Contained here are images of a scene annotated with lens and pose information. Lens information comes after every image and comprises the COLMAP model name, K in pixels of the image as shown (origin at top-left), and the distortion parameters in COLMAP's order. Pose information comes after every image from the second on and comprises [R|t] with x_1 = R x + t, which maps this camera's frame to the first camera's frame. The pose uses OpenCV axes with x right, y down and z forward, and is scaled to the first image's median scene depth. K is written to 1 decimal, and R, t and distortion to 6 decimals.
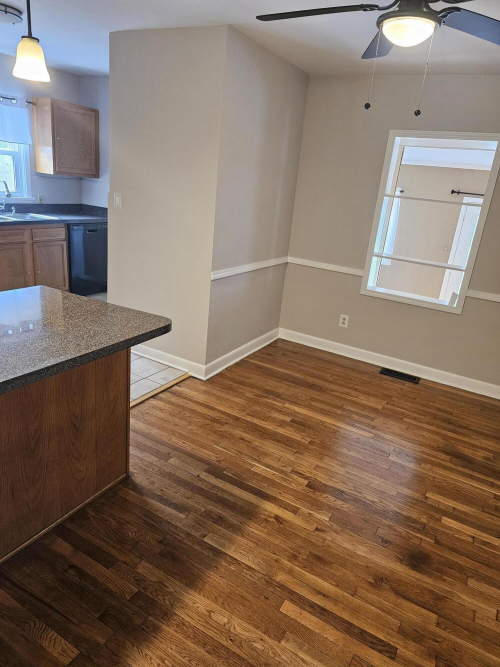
lens RADIAL K [[446.0, 0, 250.2], [0, 446.0, 330.4], [0, 0, 1]] dist [0.073150, -0.073098]
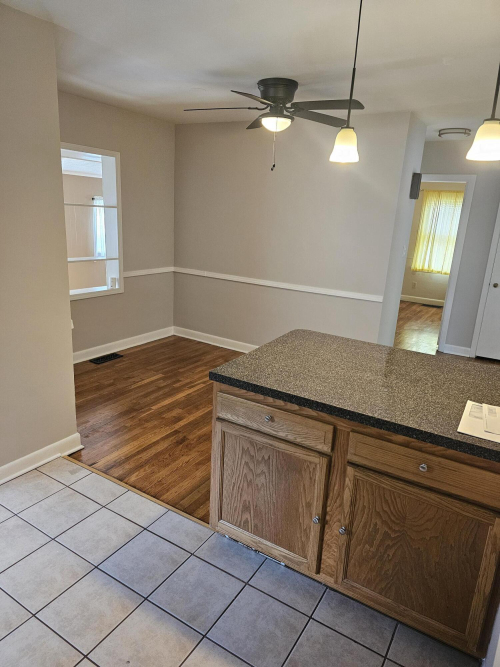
lens RADIAL K [[449.5, 0, 247.4], [0, 449.5, 335.5], [0, 0, 1]] dist [0.077297, -0.073989]
pose [[0.042011, -0.363151, 0.930783, -0.609081], [0.270945, 0.900837, 0.339238, -0.212760], [-0.961678, 0.237939, 0.136239, 0.412372]]
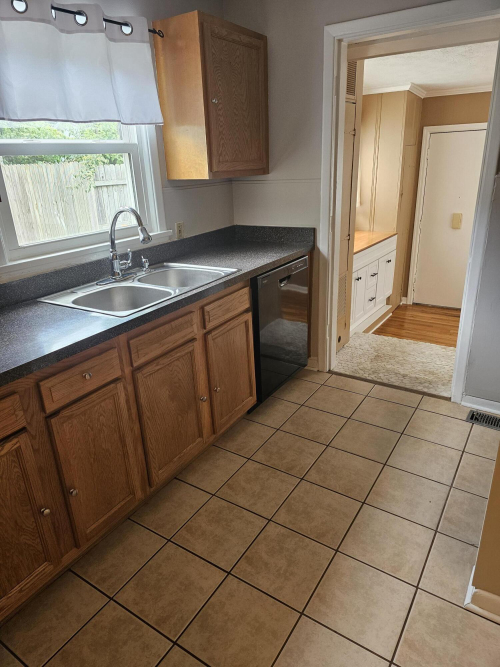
lens RADIAL K [[449.5, 0, 247.4], [0, 449.5, 335.5], [0, 0, 1]] dist [0.077297, -0.073989]
pose [[0.988512, -0.106358, -0.107383, -0.378087], [0.111530, 0.992815, 0.043347, -0.202289], [0.102002, -0.054825, 0.993272, 0.530353]]
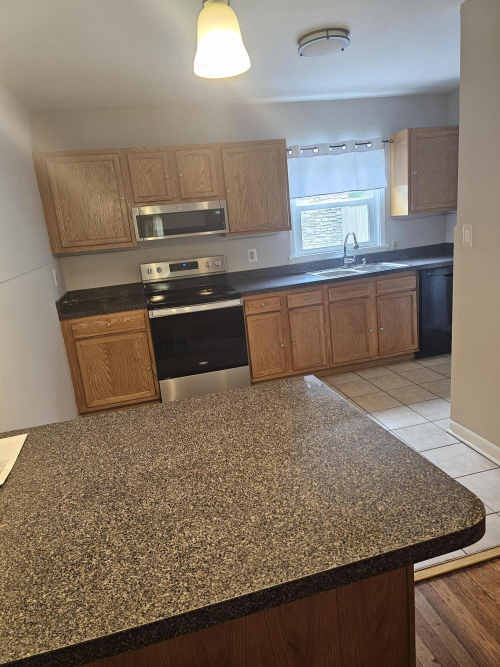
lens RADIAL K [[446.0, 0, 250.2], [0, 446.0, 330.4], [0, 0, 1]] dist [0.073150, -0.073098]
pose [[0.679493, 0.008851, -0.733629, -0.006386], [-0.066616, 0.996541, -0.049677, -0.066082], [0.730652, 0.082626, 0.677732, 0.227808]]
